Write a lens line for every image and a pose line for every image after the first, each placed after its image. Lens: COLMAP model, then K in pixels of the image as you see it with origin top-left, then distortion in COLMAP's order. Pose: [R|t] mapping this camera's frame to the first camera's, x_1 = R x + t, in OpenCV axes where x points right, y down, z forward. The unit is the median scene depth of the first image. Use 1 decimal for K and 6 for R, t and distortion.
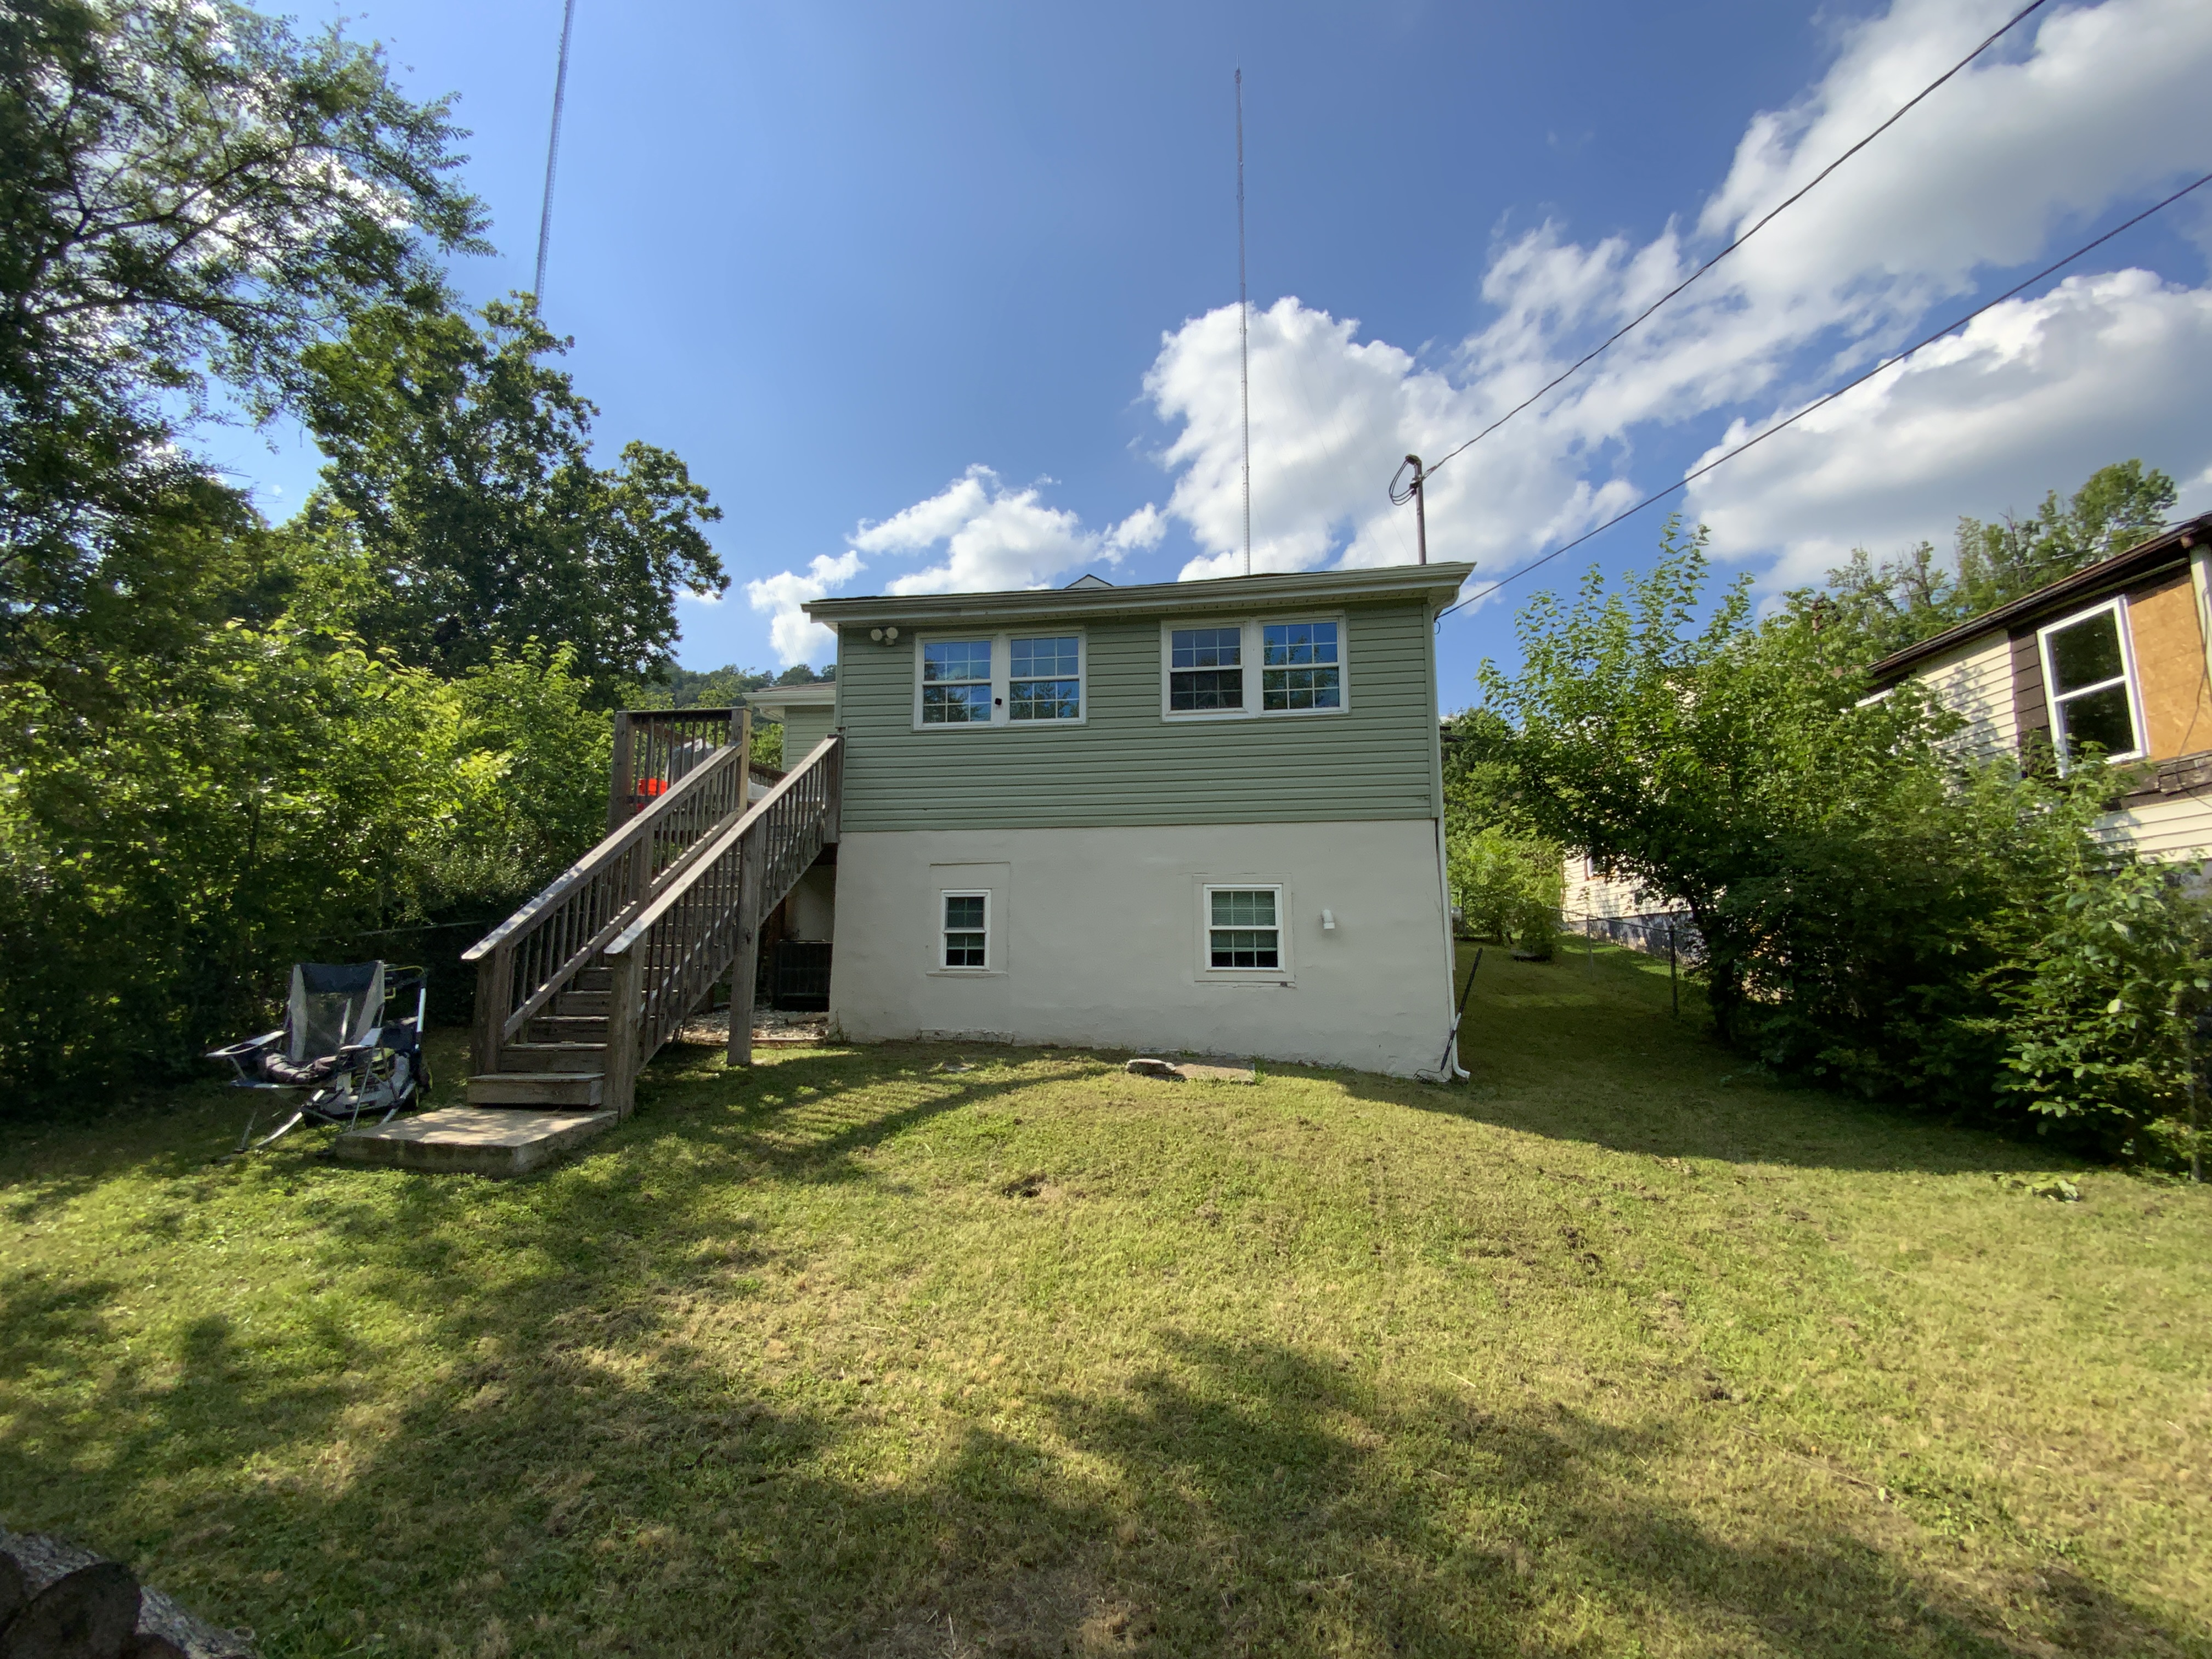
lens RADIAL K [[888.6, 0, 1103.9], [0, 888.6, 853.0], [0, 0, 1]] dist [0.004527, -0.010080]
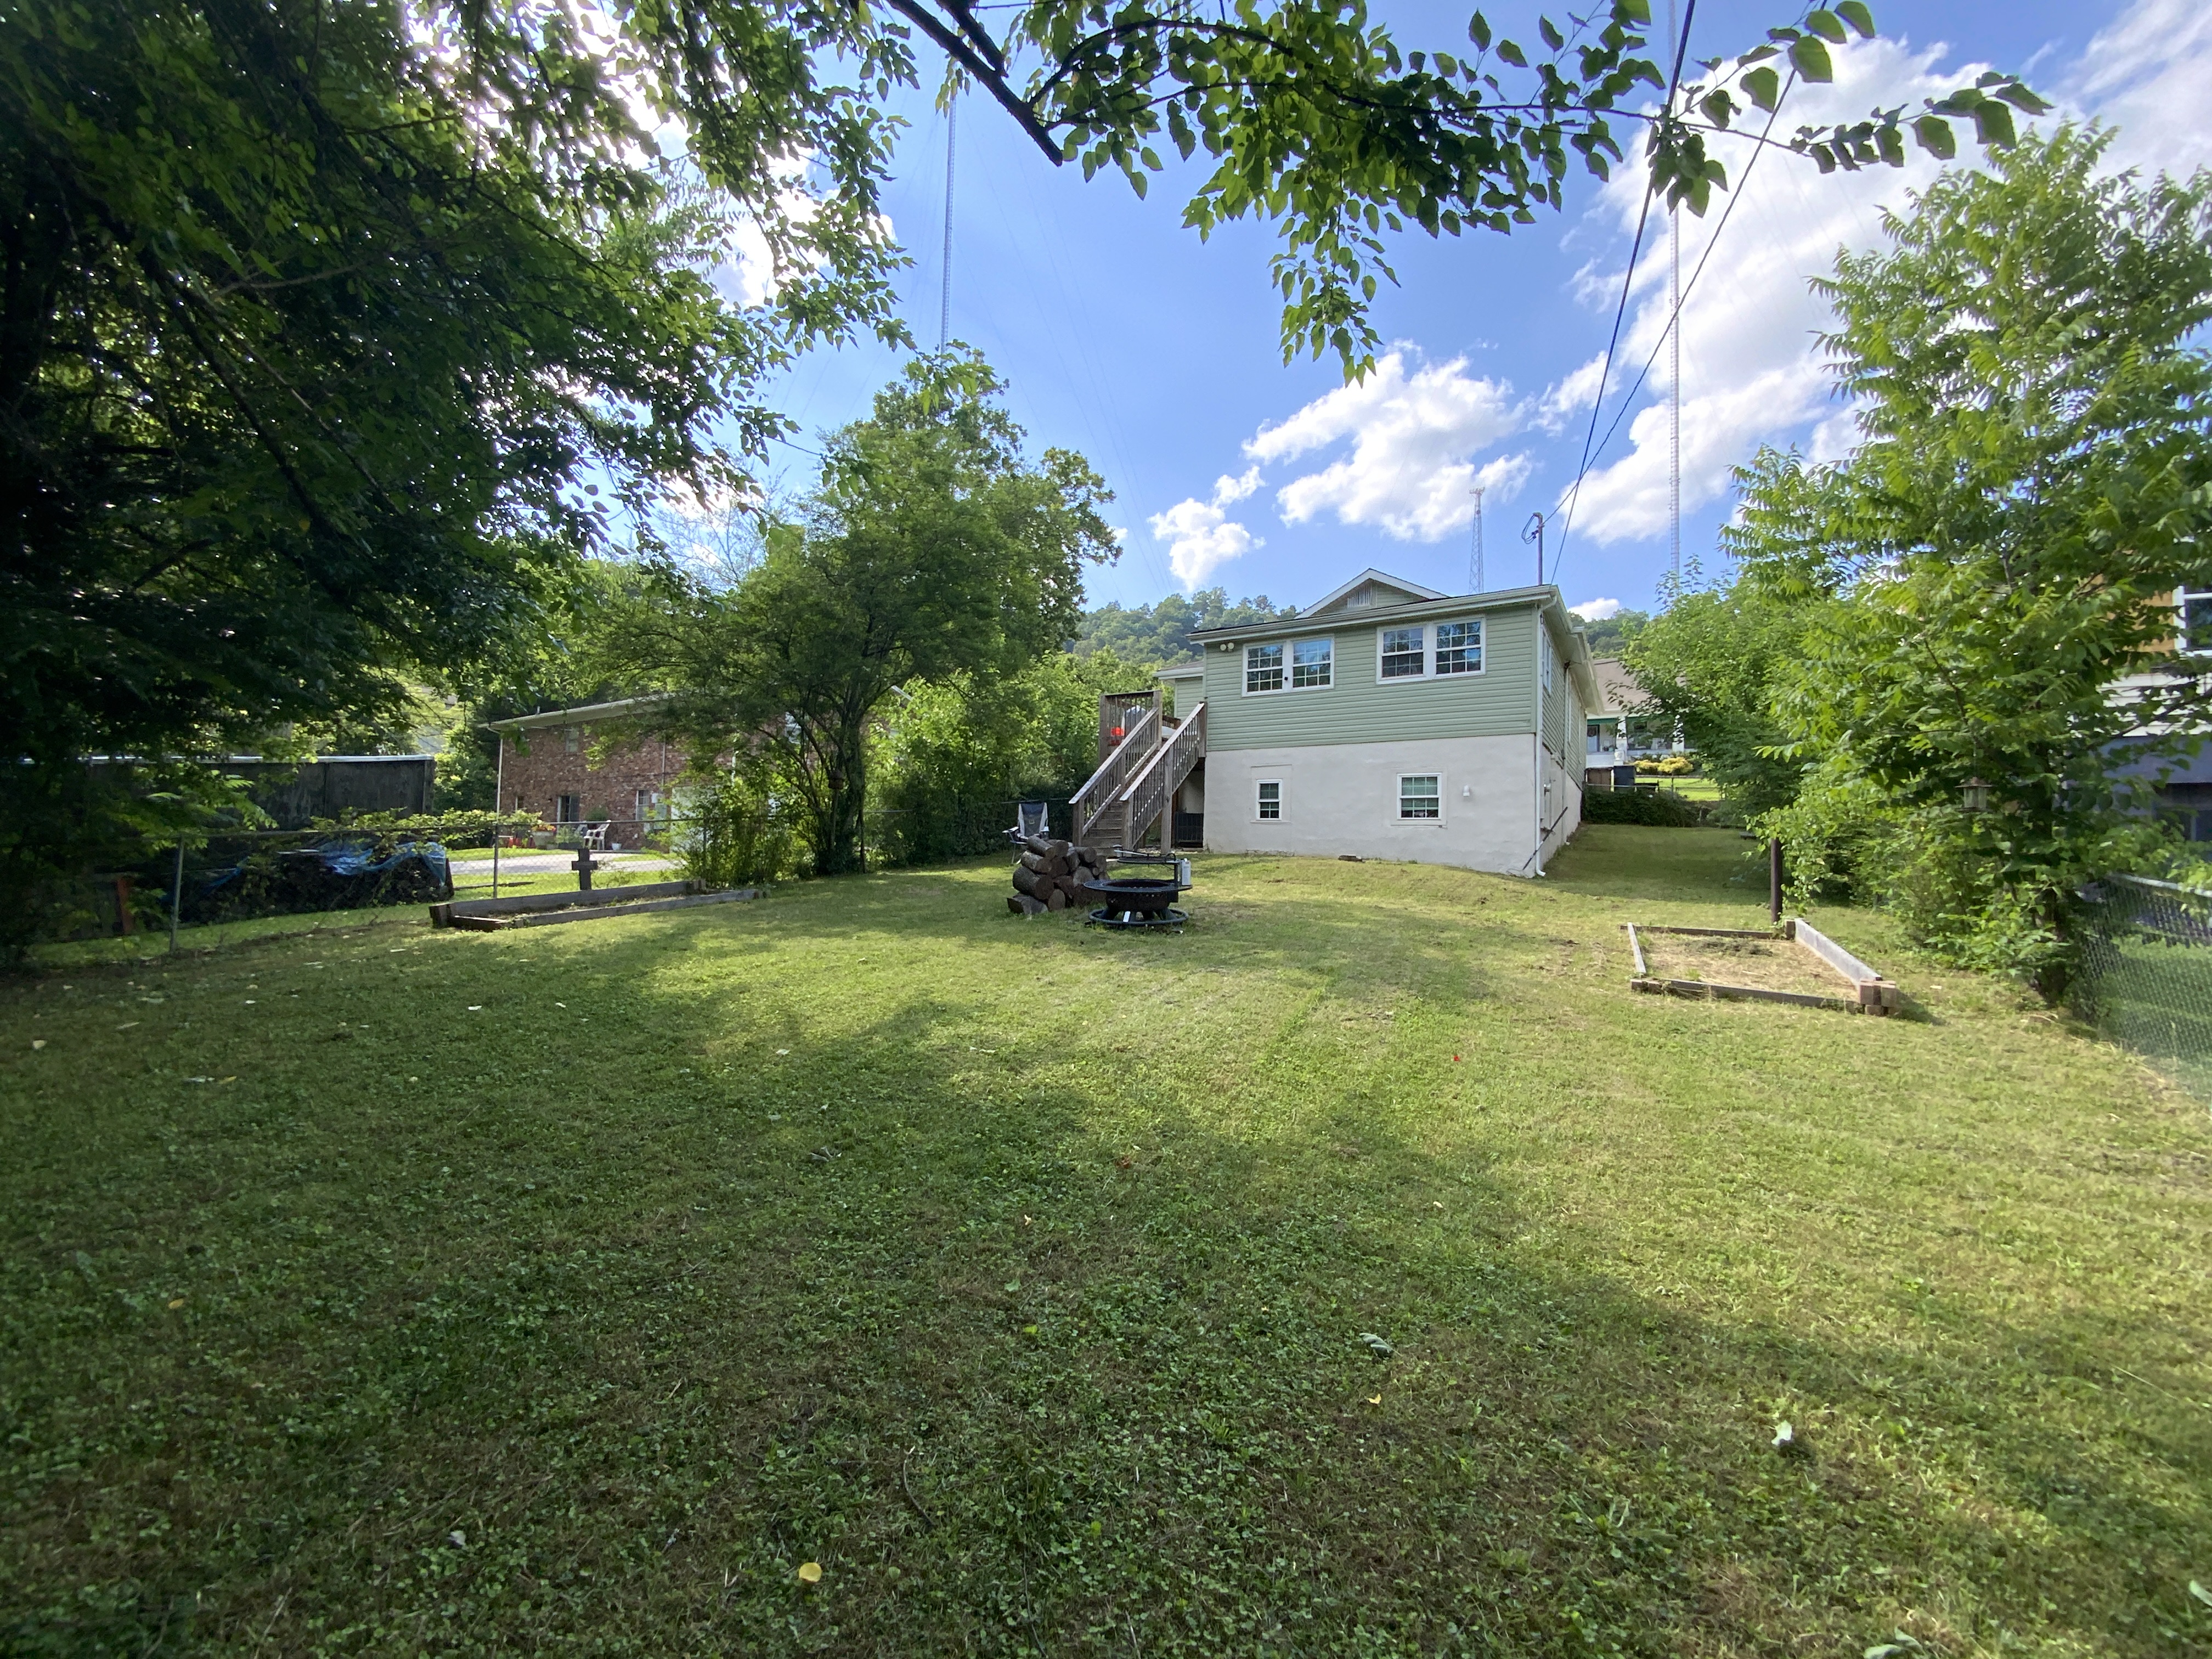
lens RADIAL K [[888.6, 0, 1094.9], [0, 888.6, 839.3], [0, 0, 1]] dist [0.004527, -0.010080]
pose [[0.912867, 0.008699, -0.408165, 0.234338], [0.023438, 0.997007, 0.073667, 0.016645], [0.407585, -0.076815, 0.909931, -0.751224]]
